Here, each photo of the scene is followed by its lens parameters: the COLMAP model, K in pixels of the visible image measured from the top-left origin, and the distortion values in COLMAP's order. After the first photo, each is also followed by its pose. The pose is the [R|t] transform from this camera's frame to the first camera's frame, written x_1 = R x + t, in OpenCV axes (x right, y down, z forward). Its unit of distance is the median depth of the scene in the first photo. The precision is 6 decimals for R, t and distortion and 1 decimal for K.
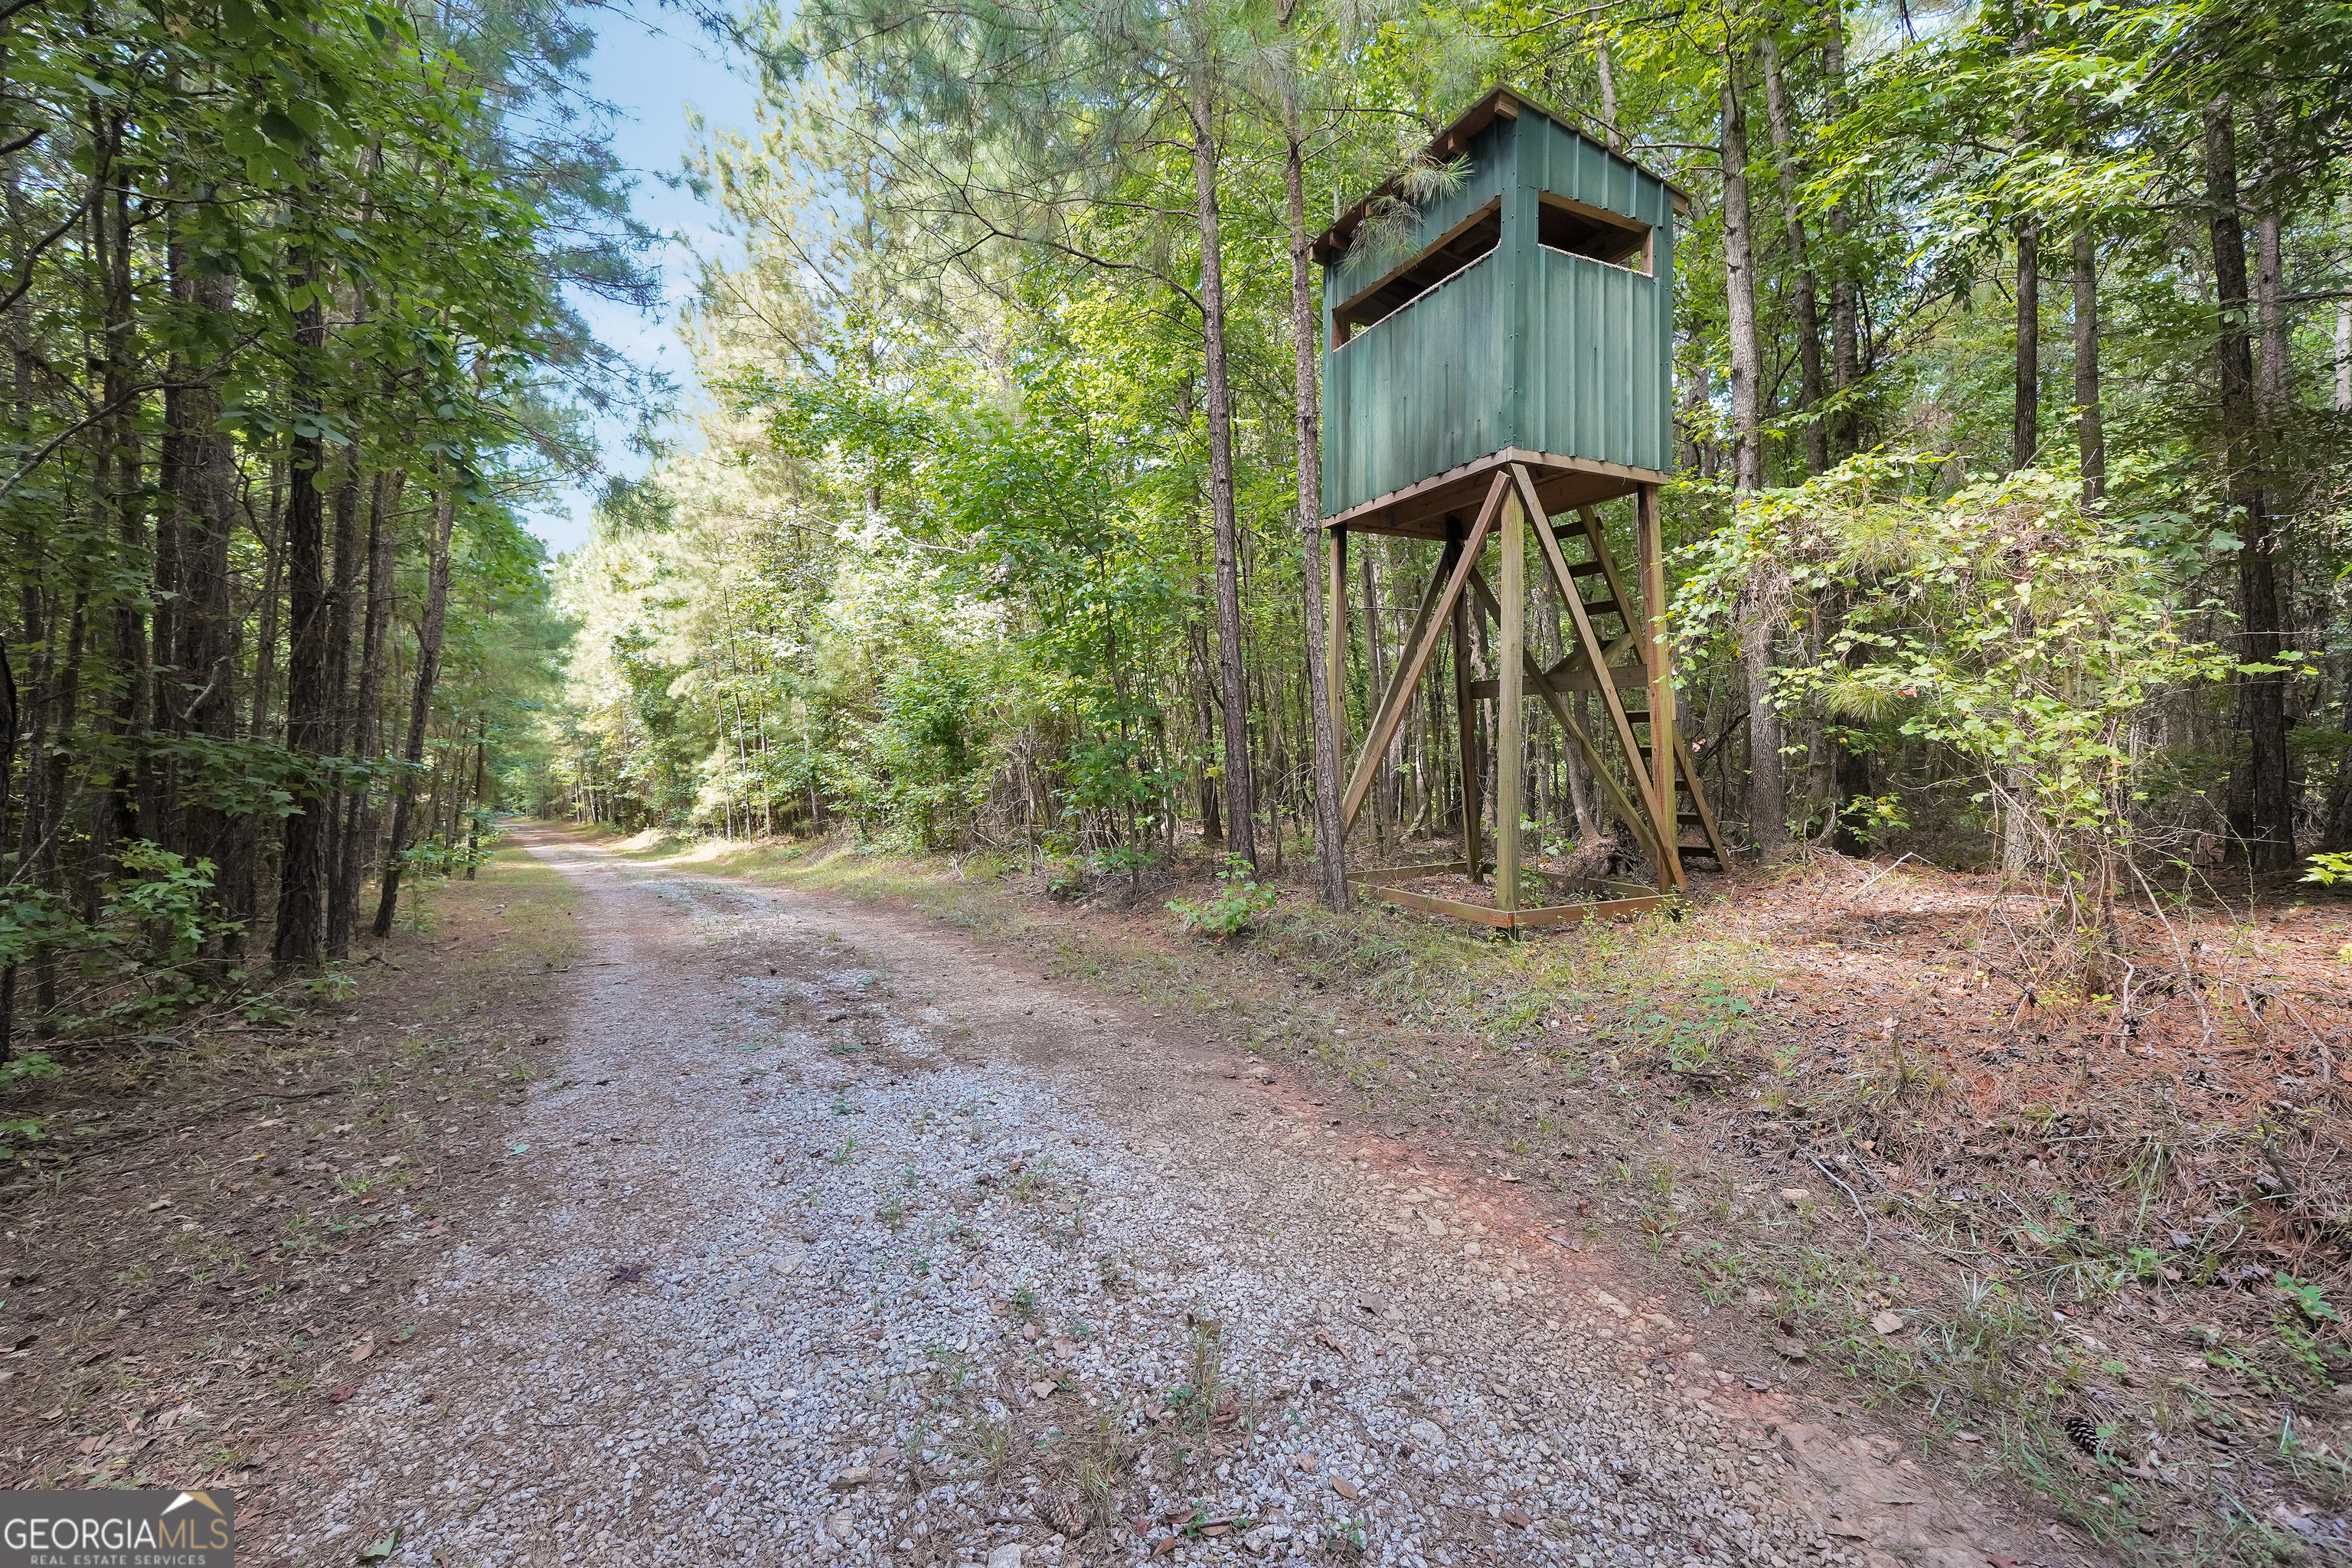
lens RADIAL K [[993.5, 0, 1175.1], [0, 993.5, 774.2], [0, 0, 1]] dist [-0.009887, 0.000870]
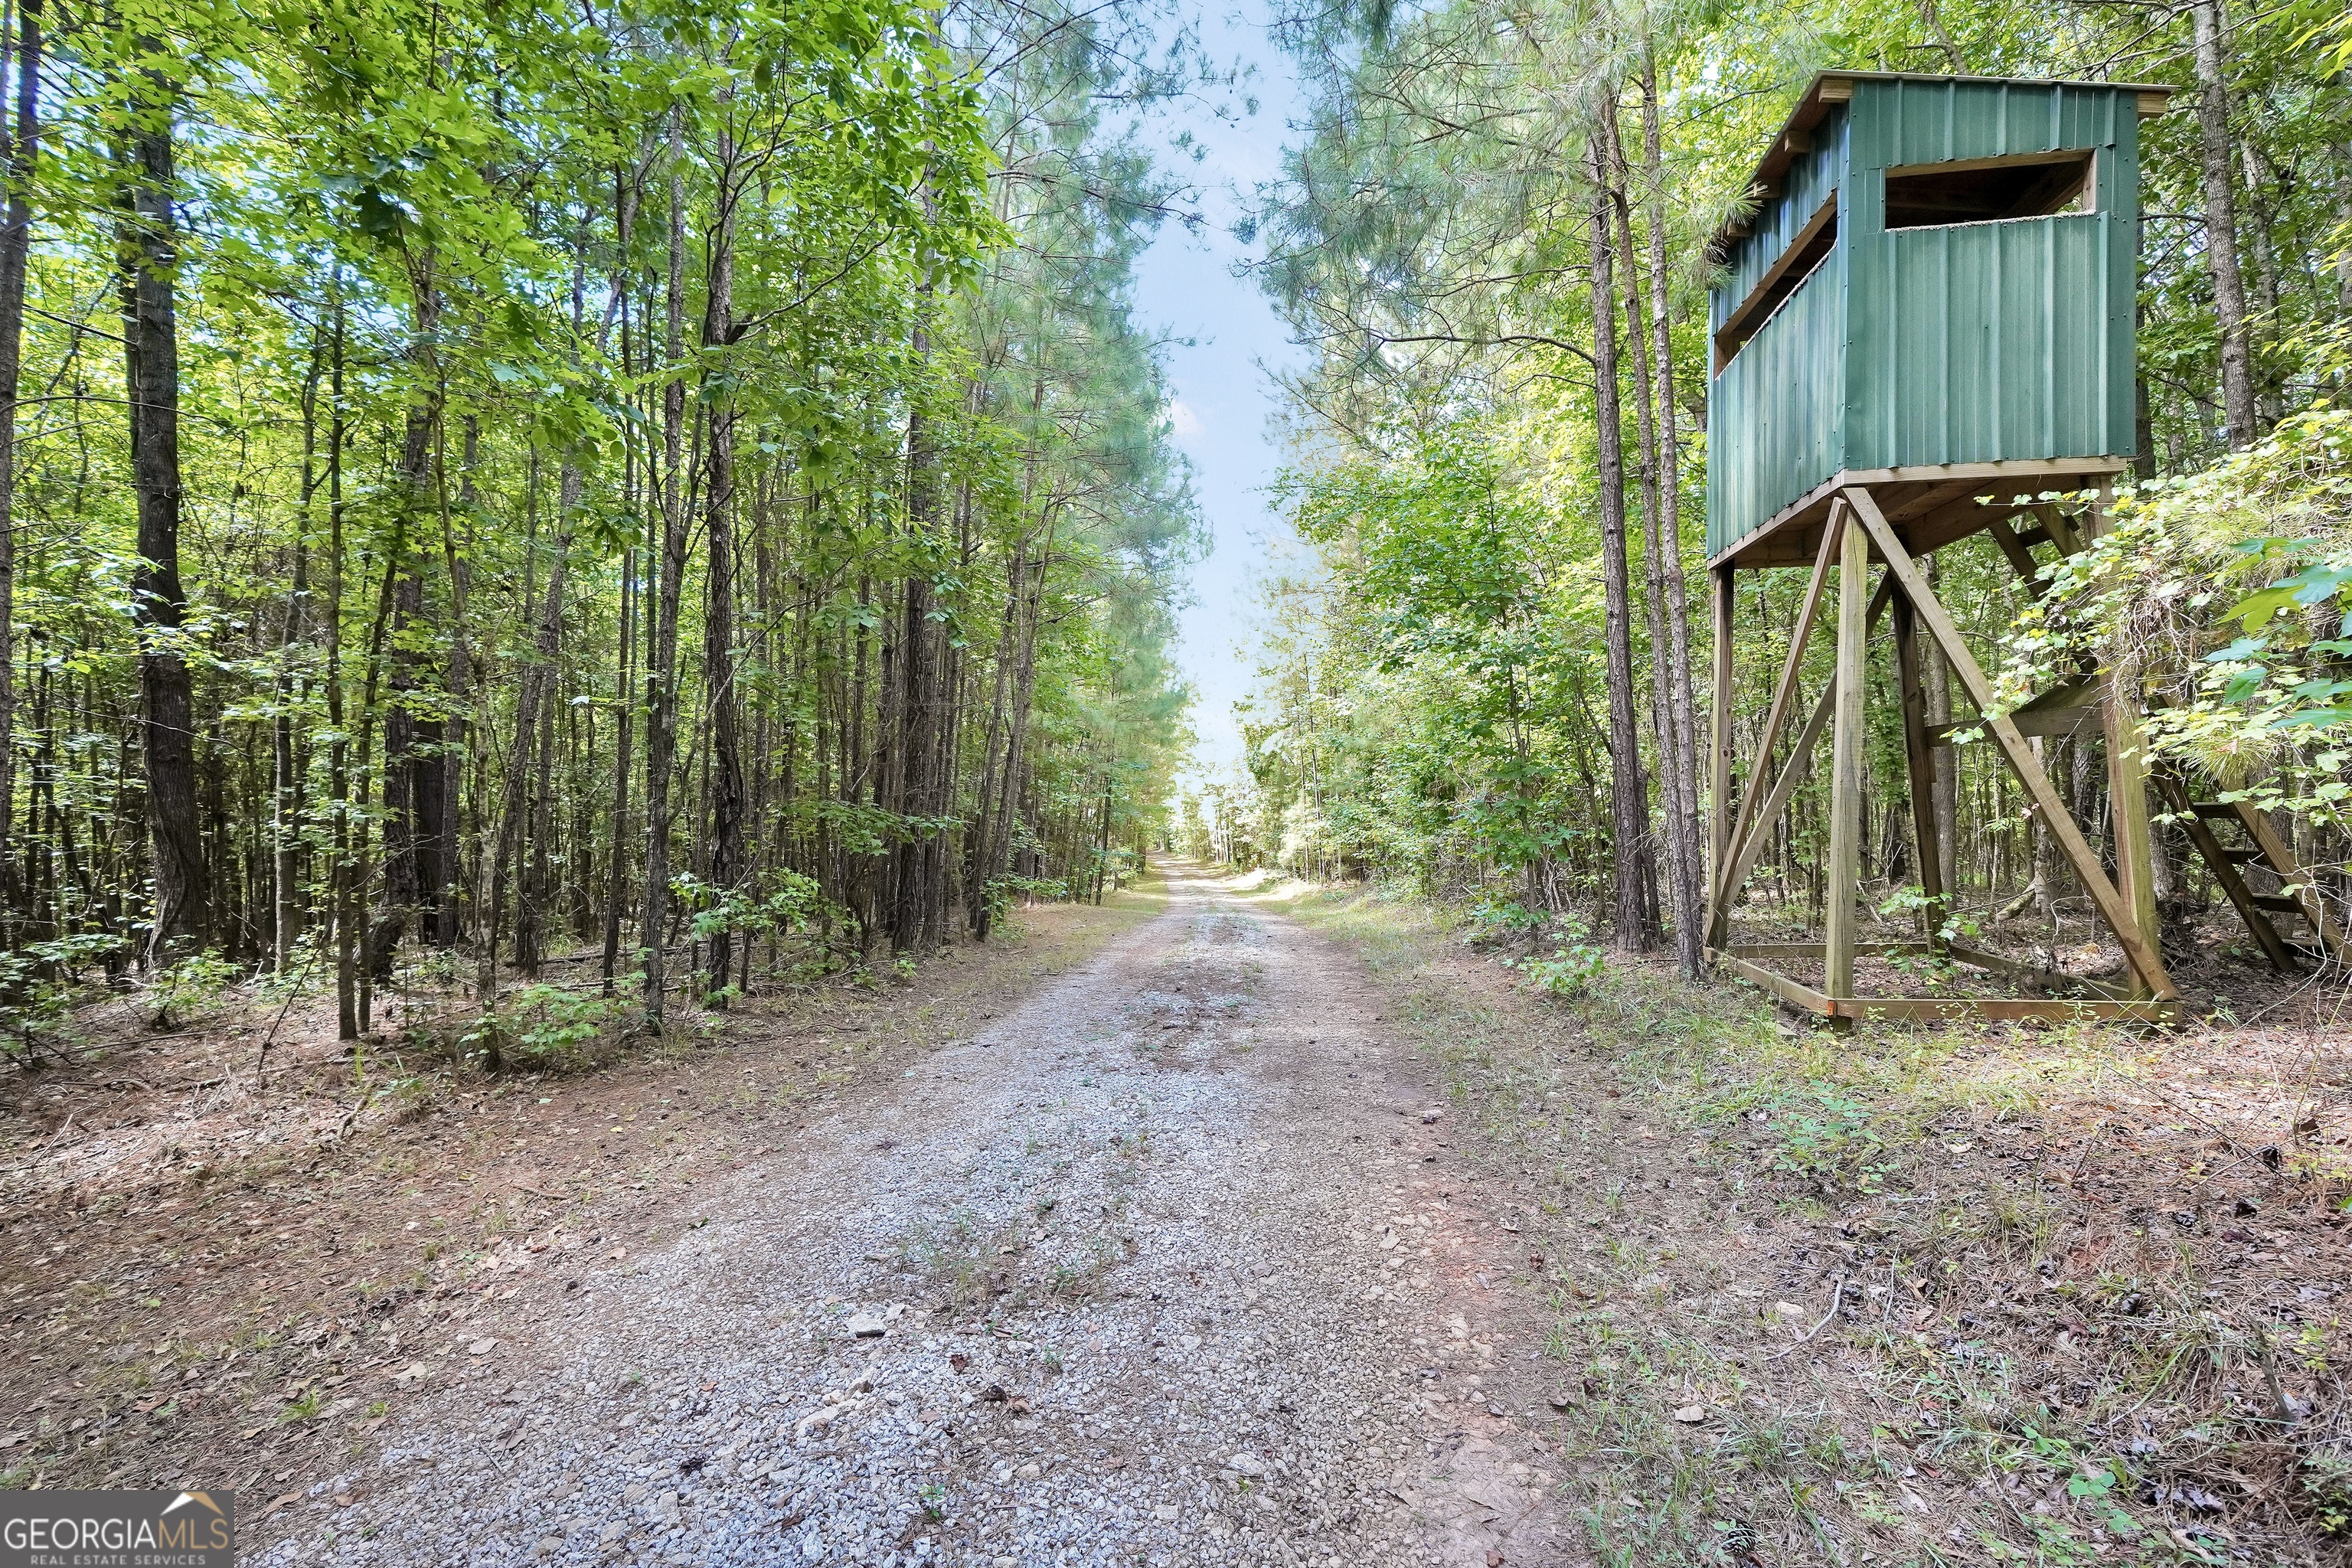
lens RADIAL K [[993.5, 0, 1178.1], [0, 993.5, 797.7], [0, 0, 1]] dist [-0.009887, 0.000870]
pose [[0.834852, -0.006920, -0.550431, 0.311249], [-0.006206, 0.999739, -0.021980, -0.015145], [0.550439, 0.021766, 0.834591, -0.048934]]
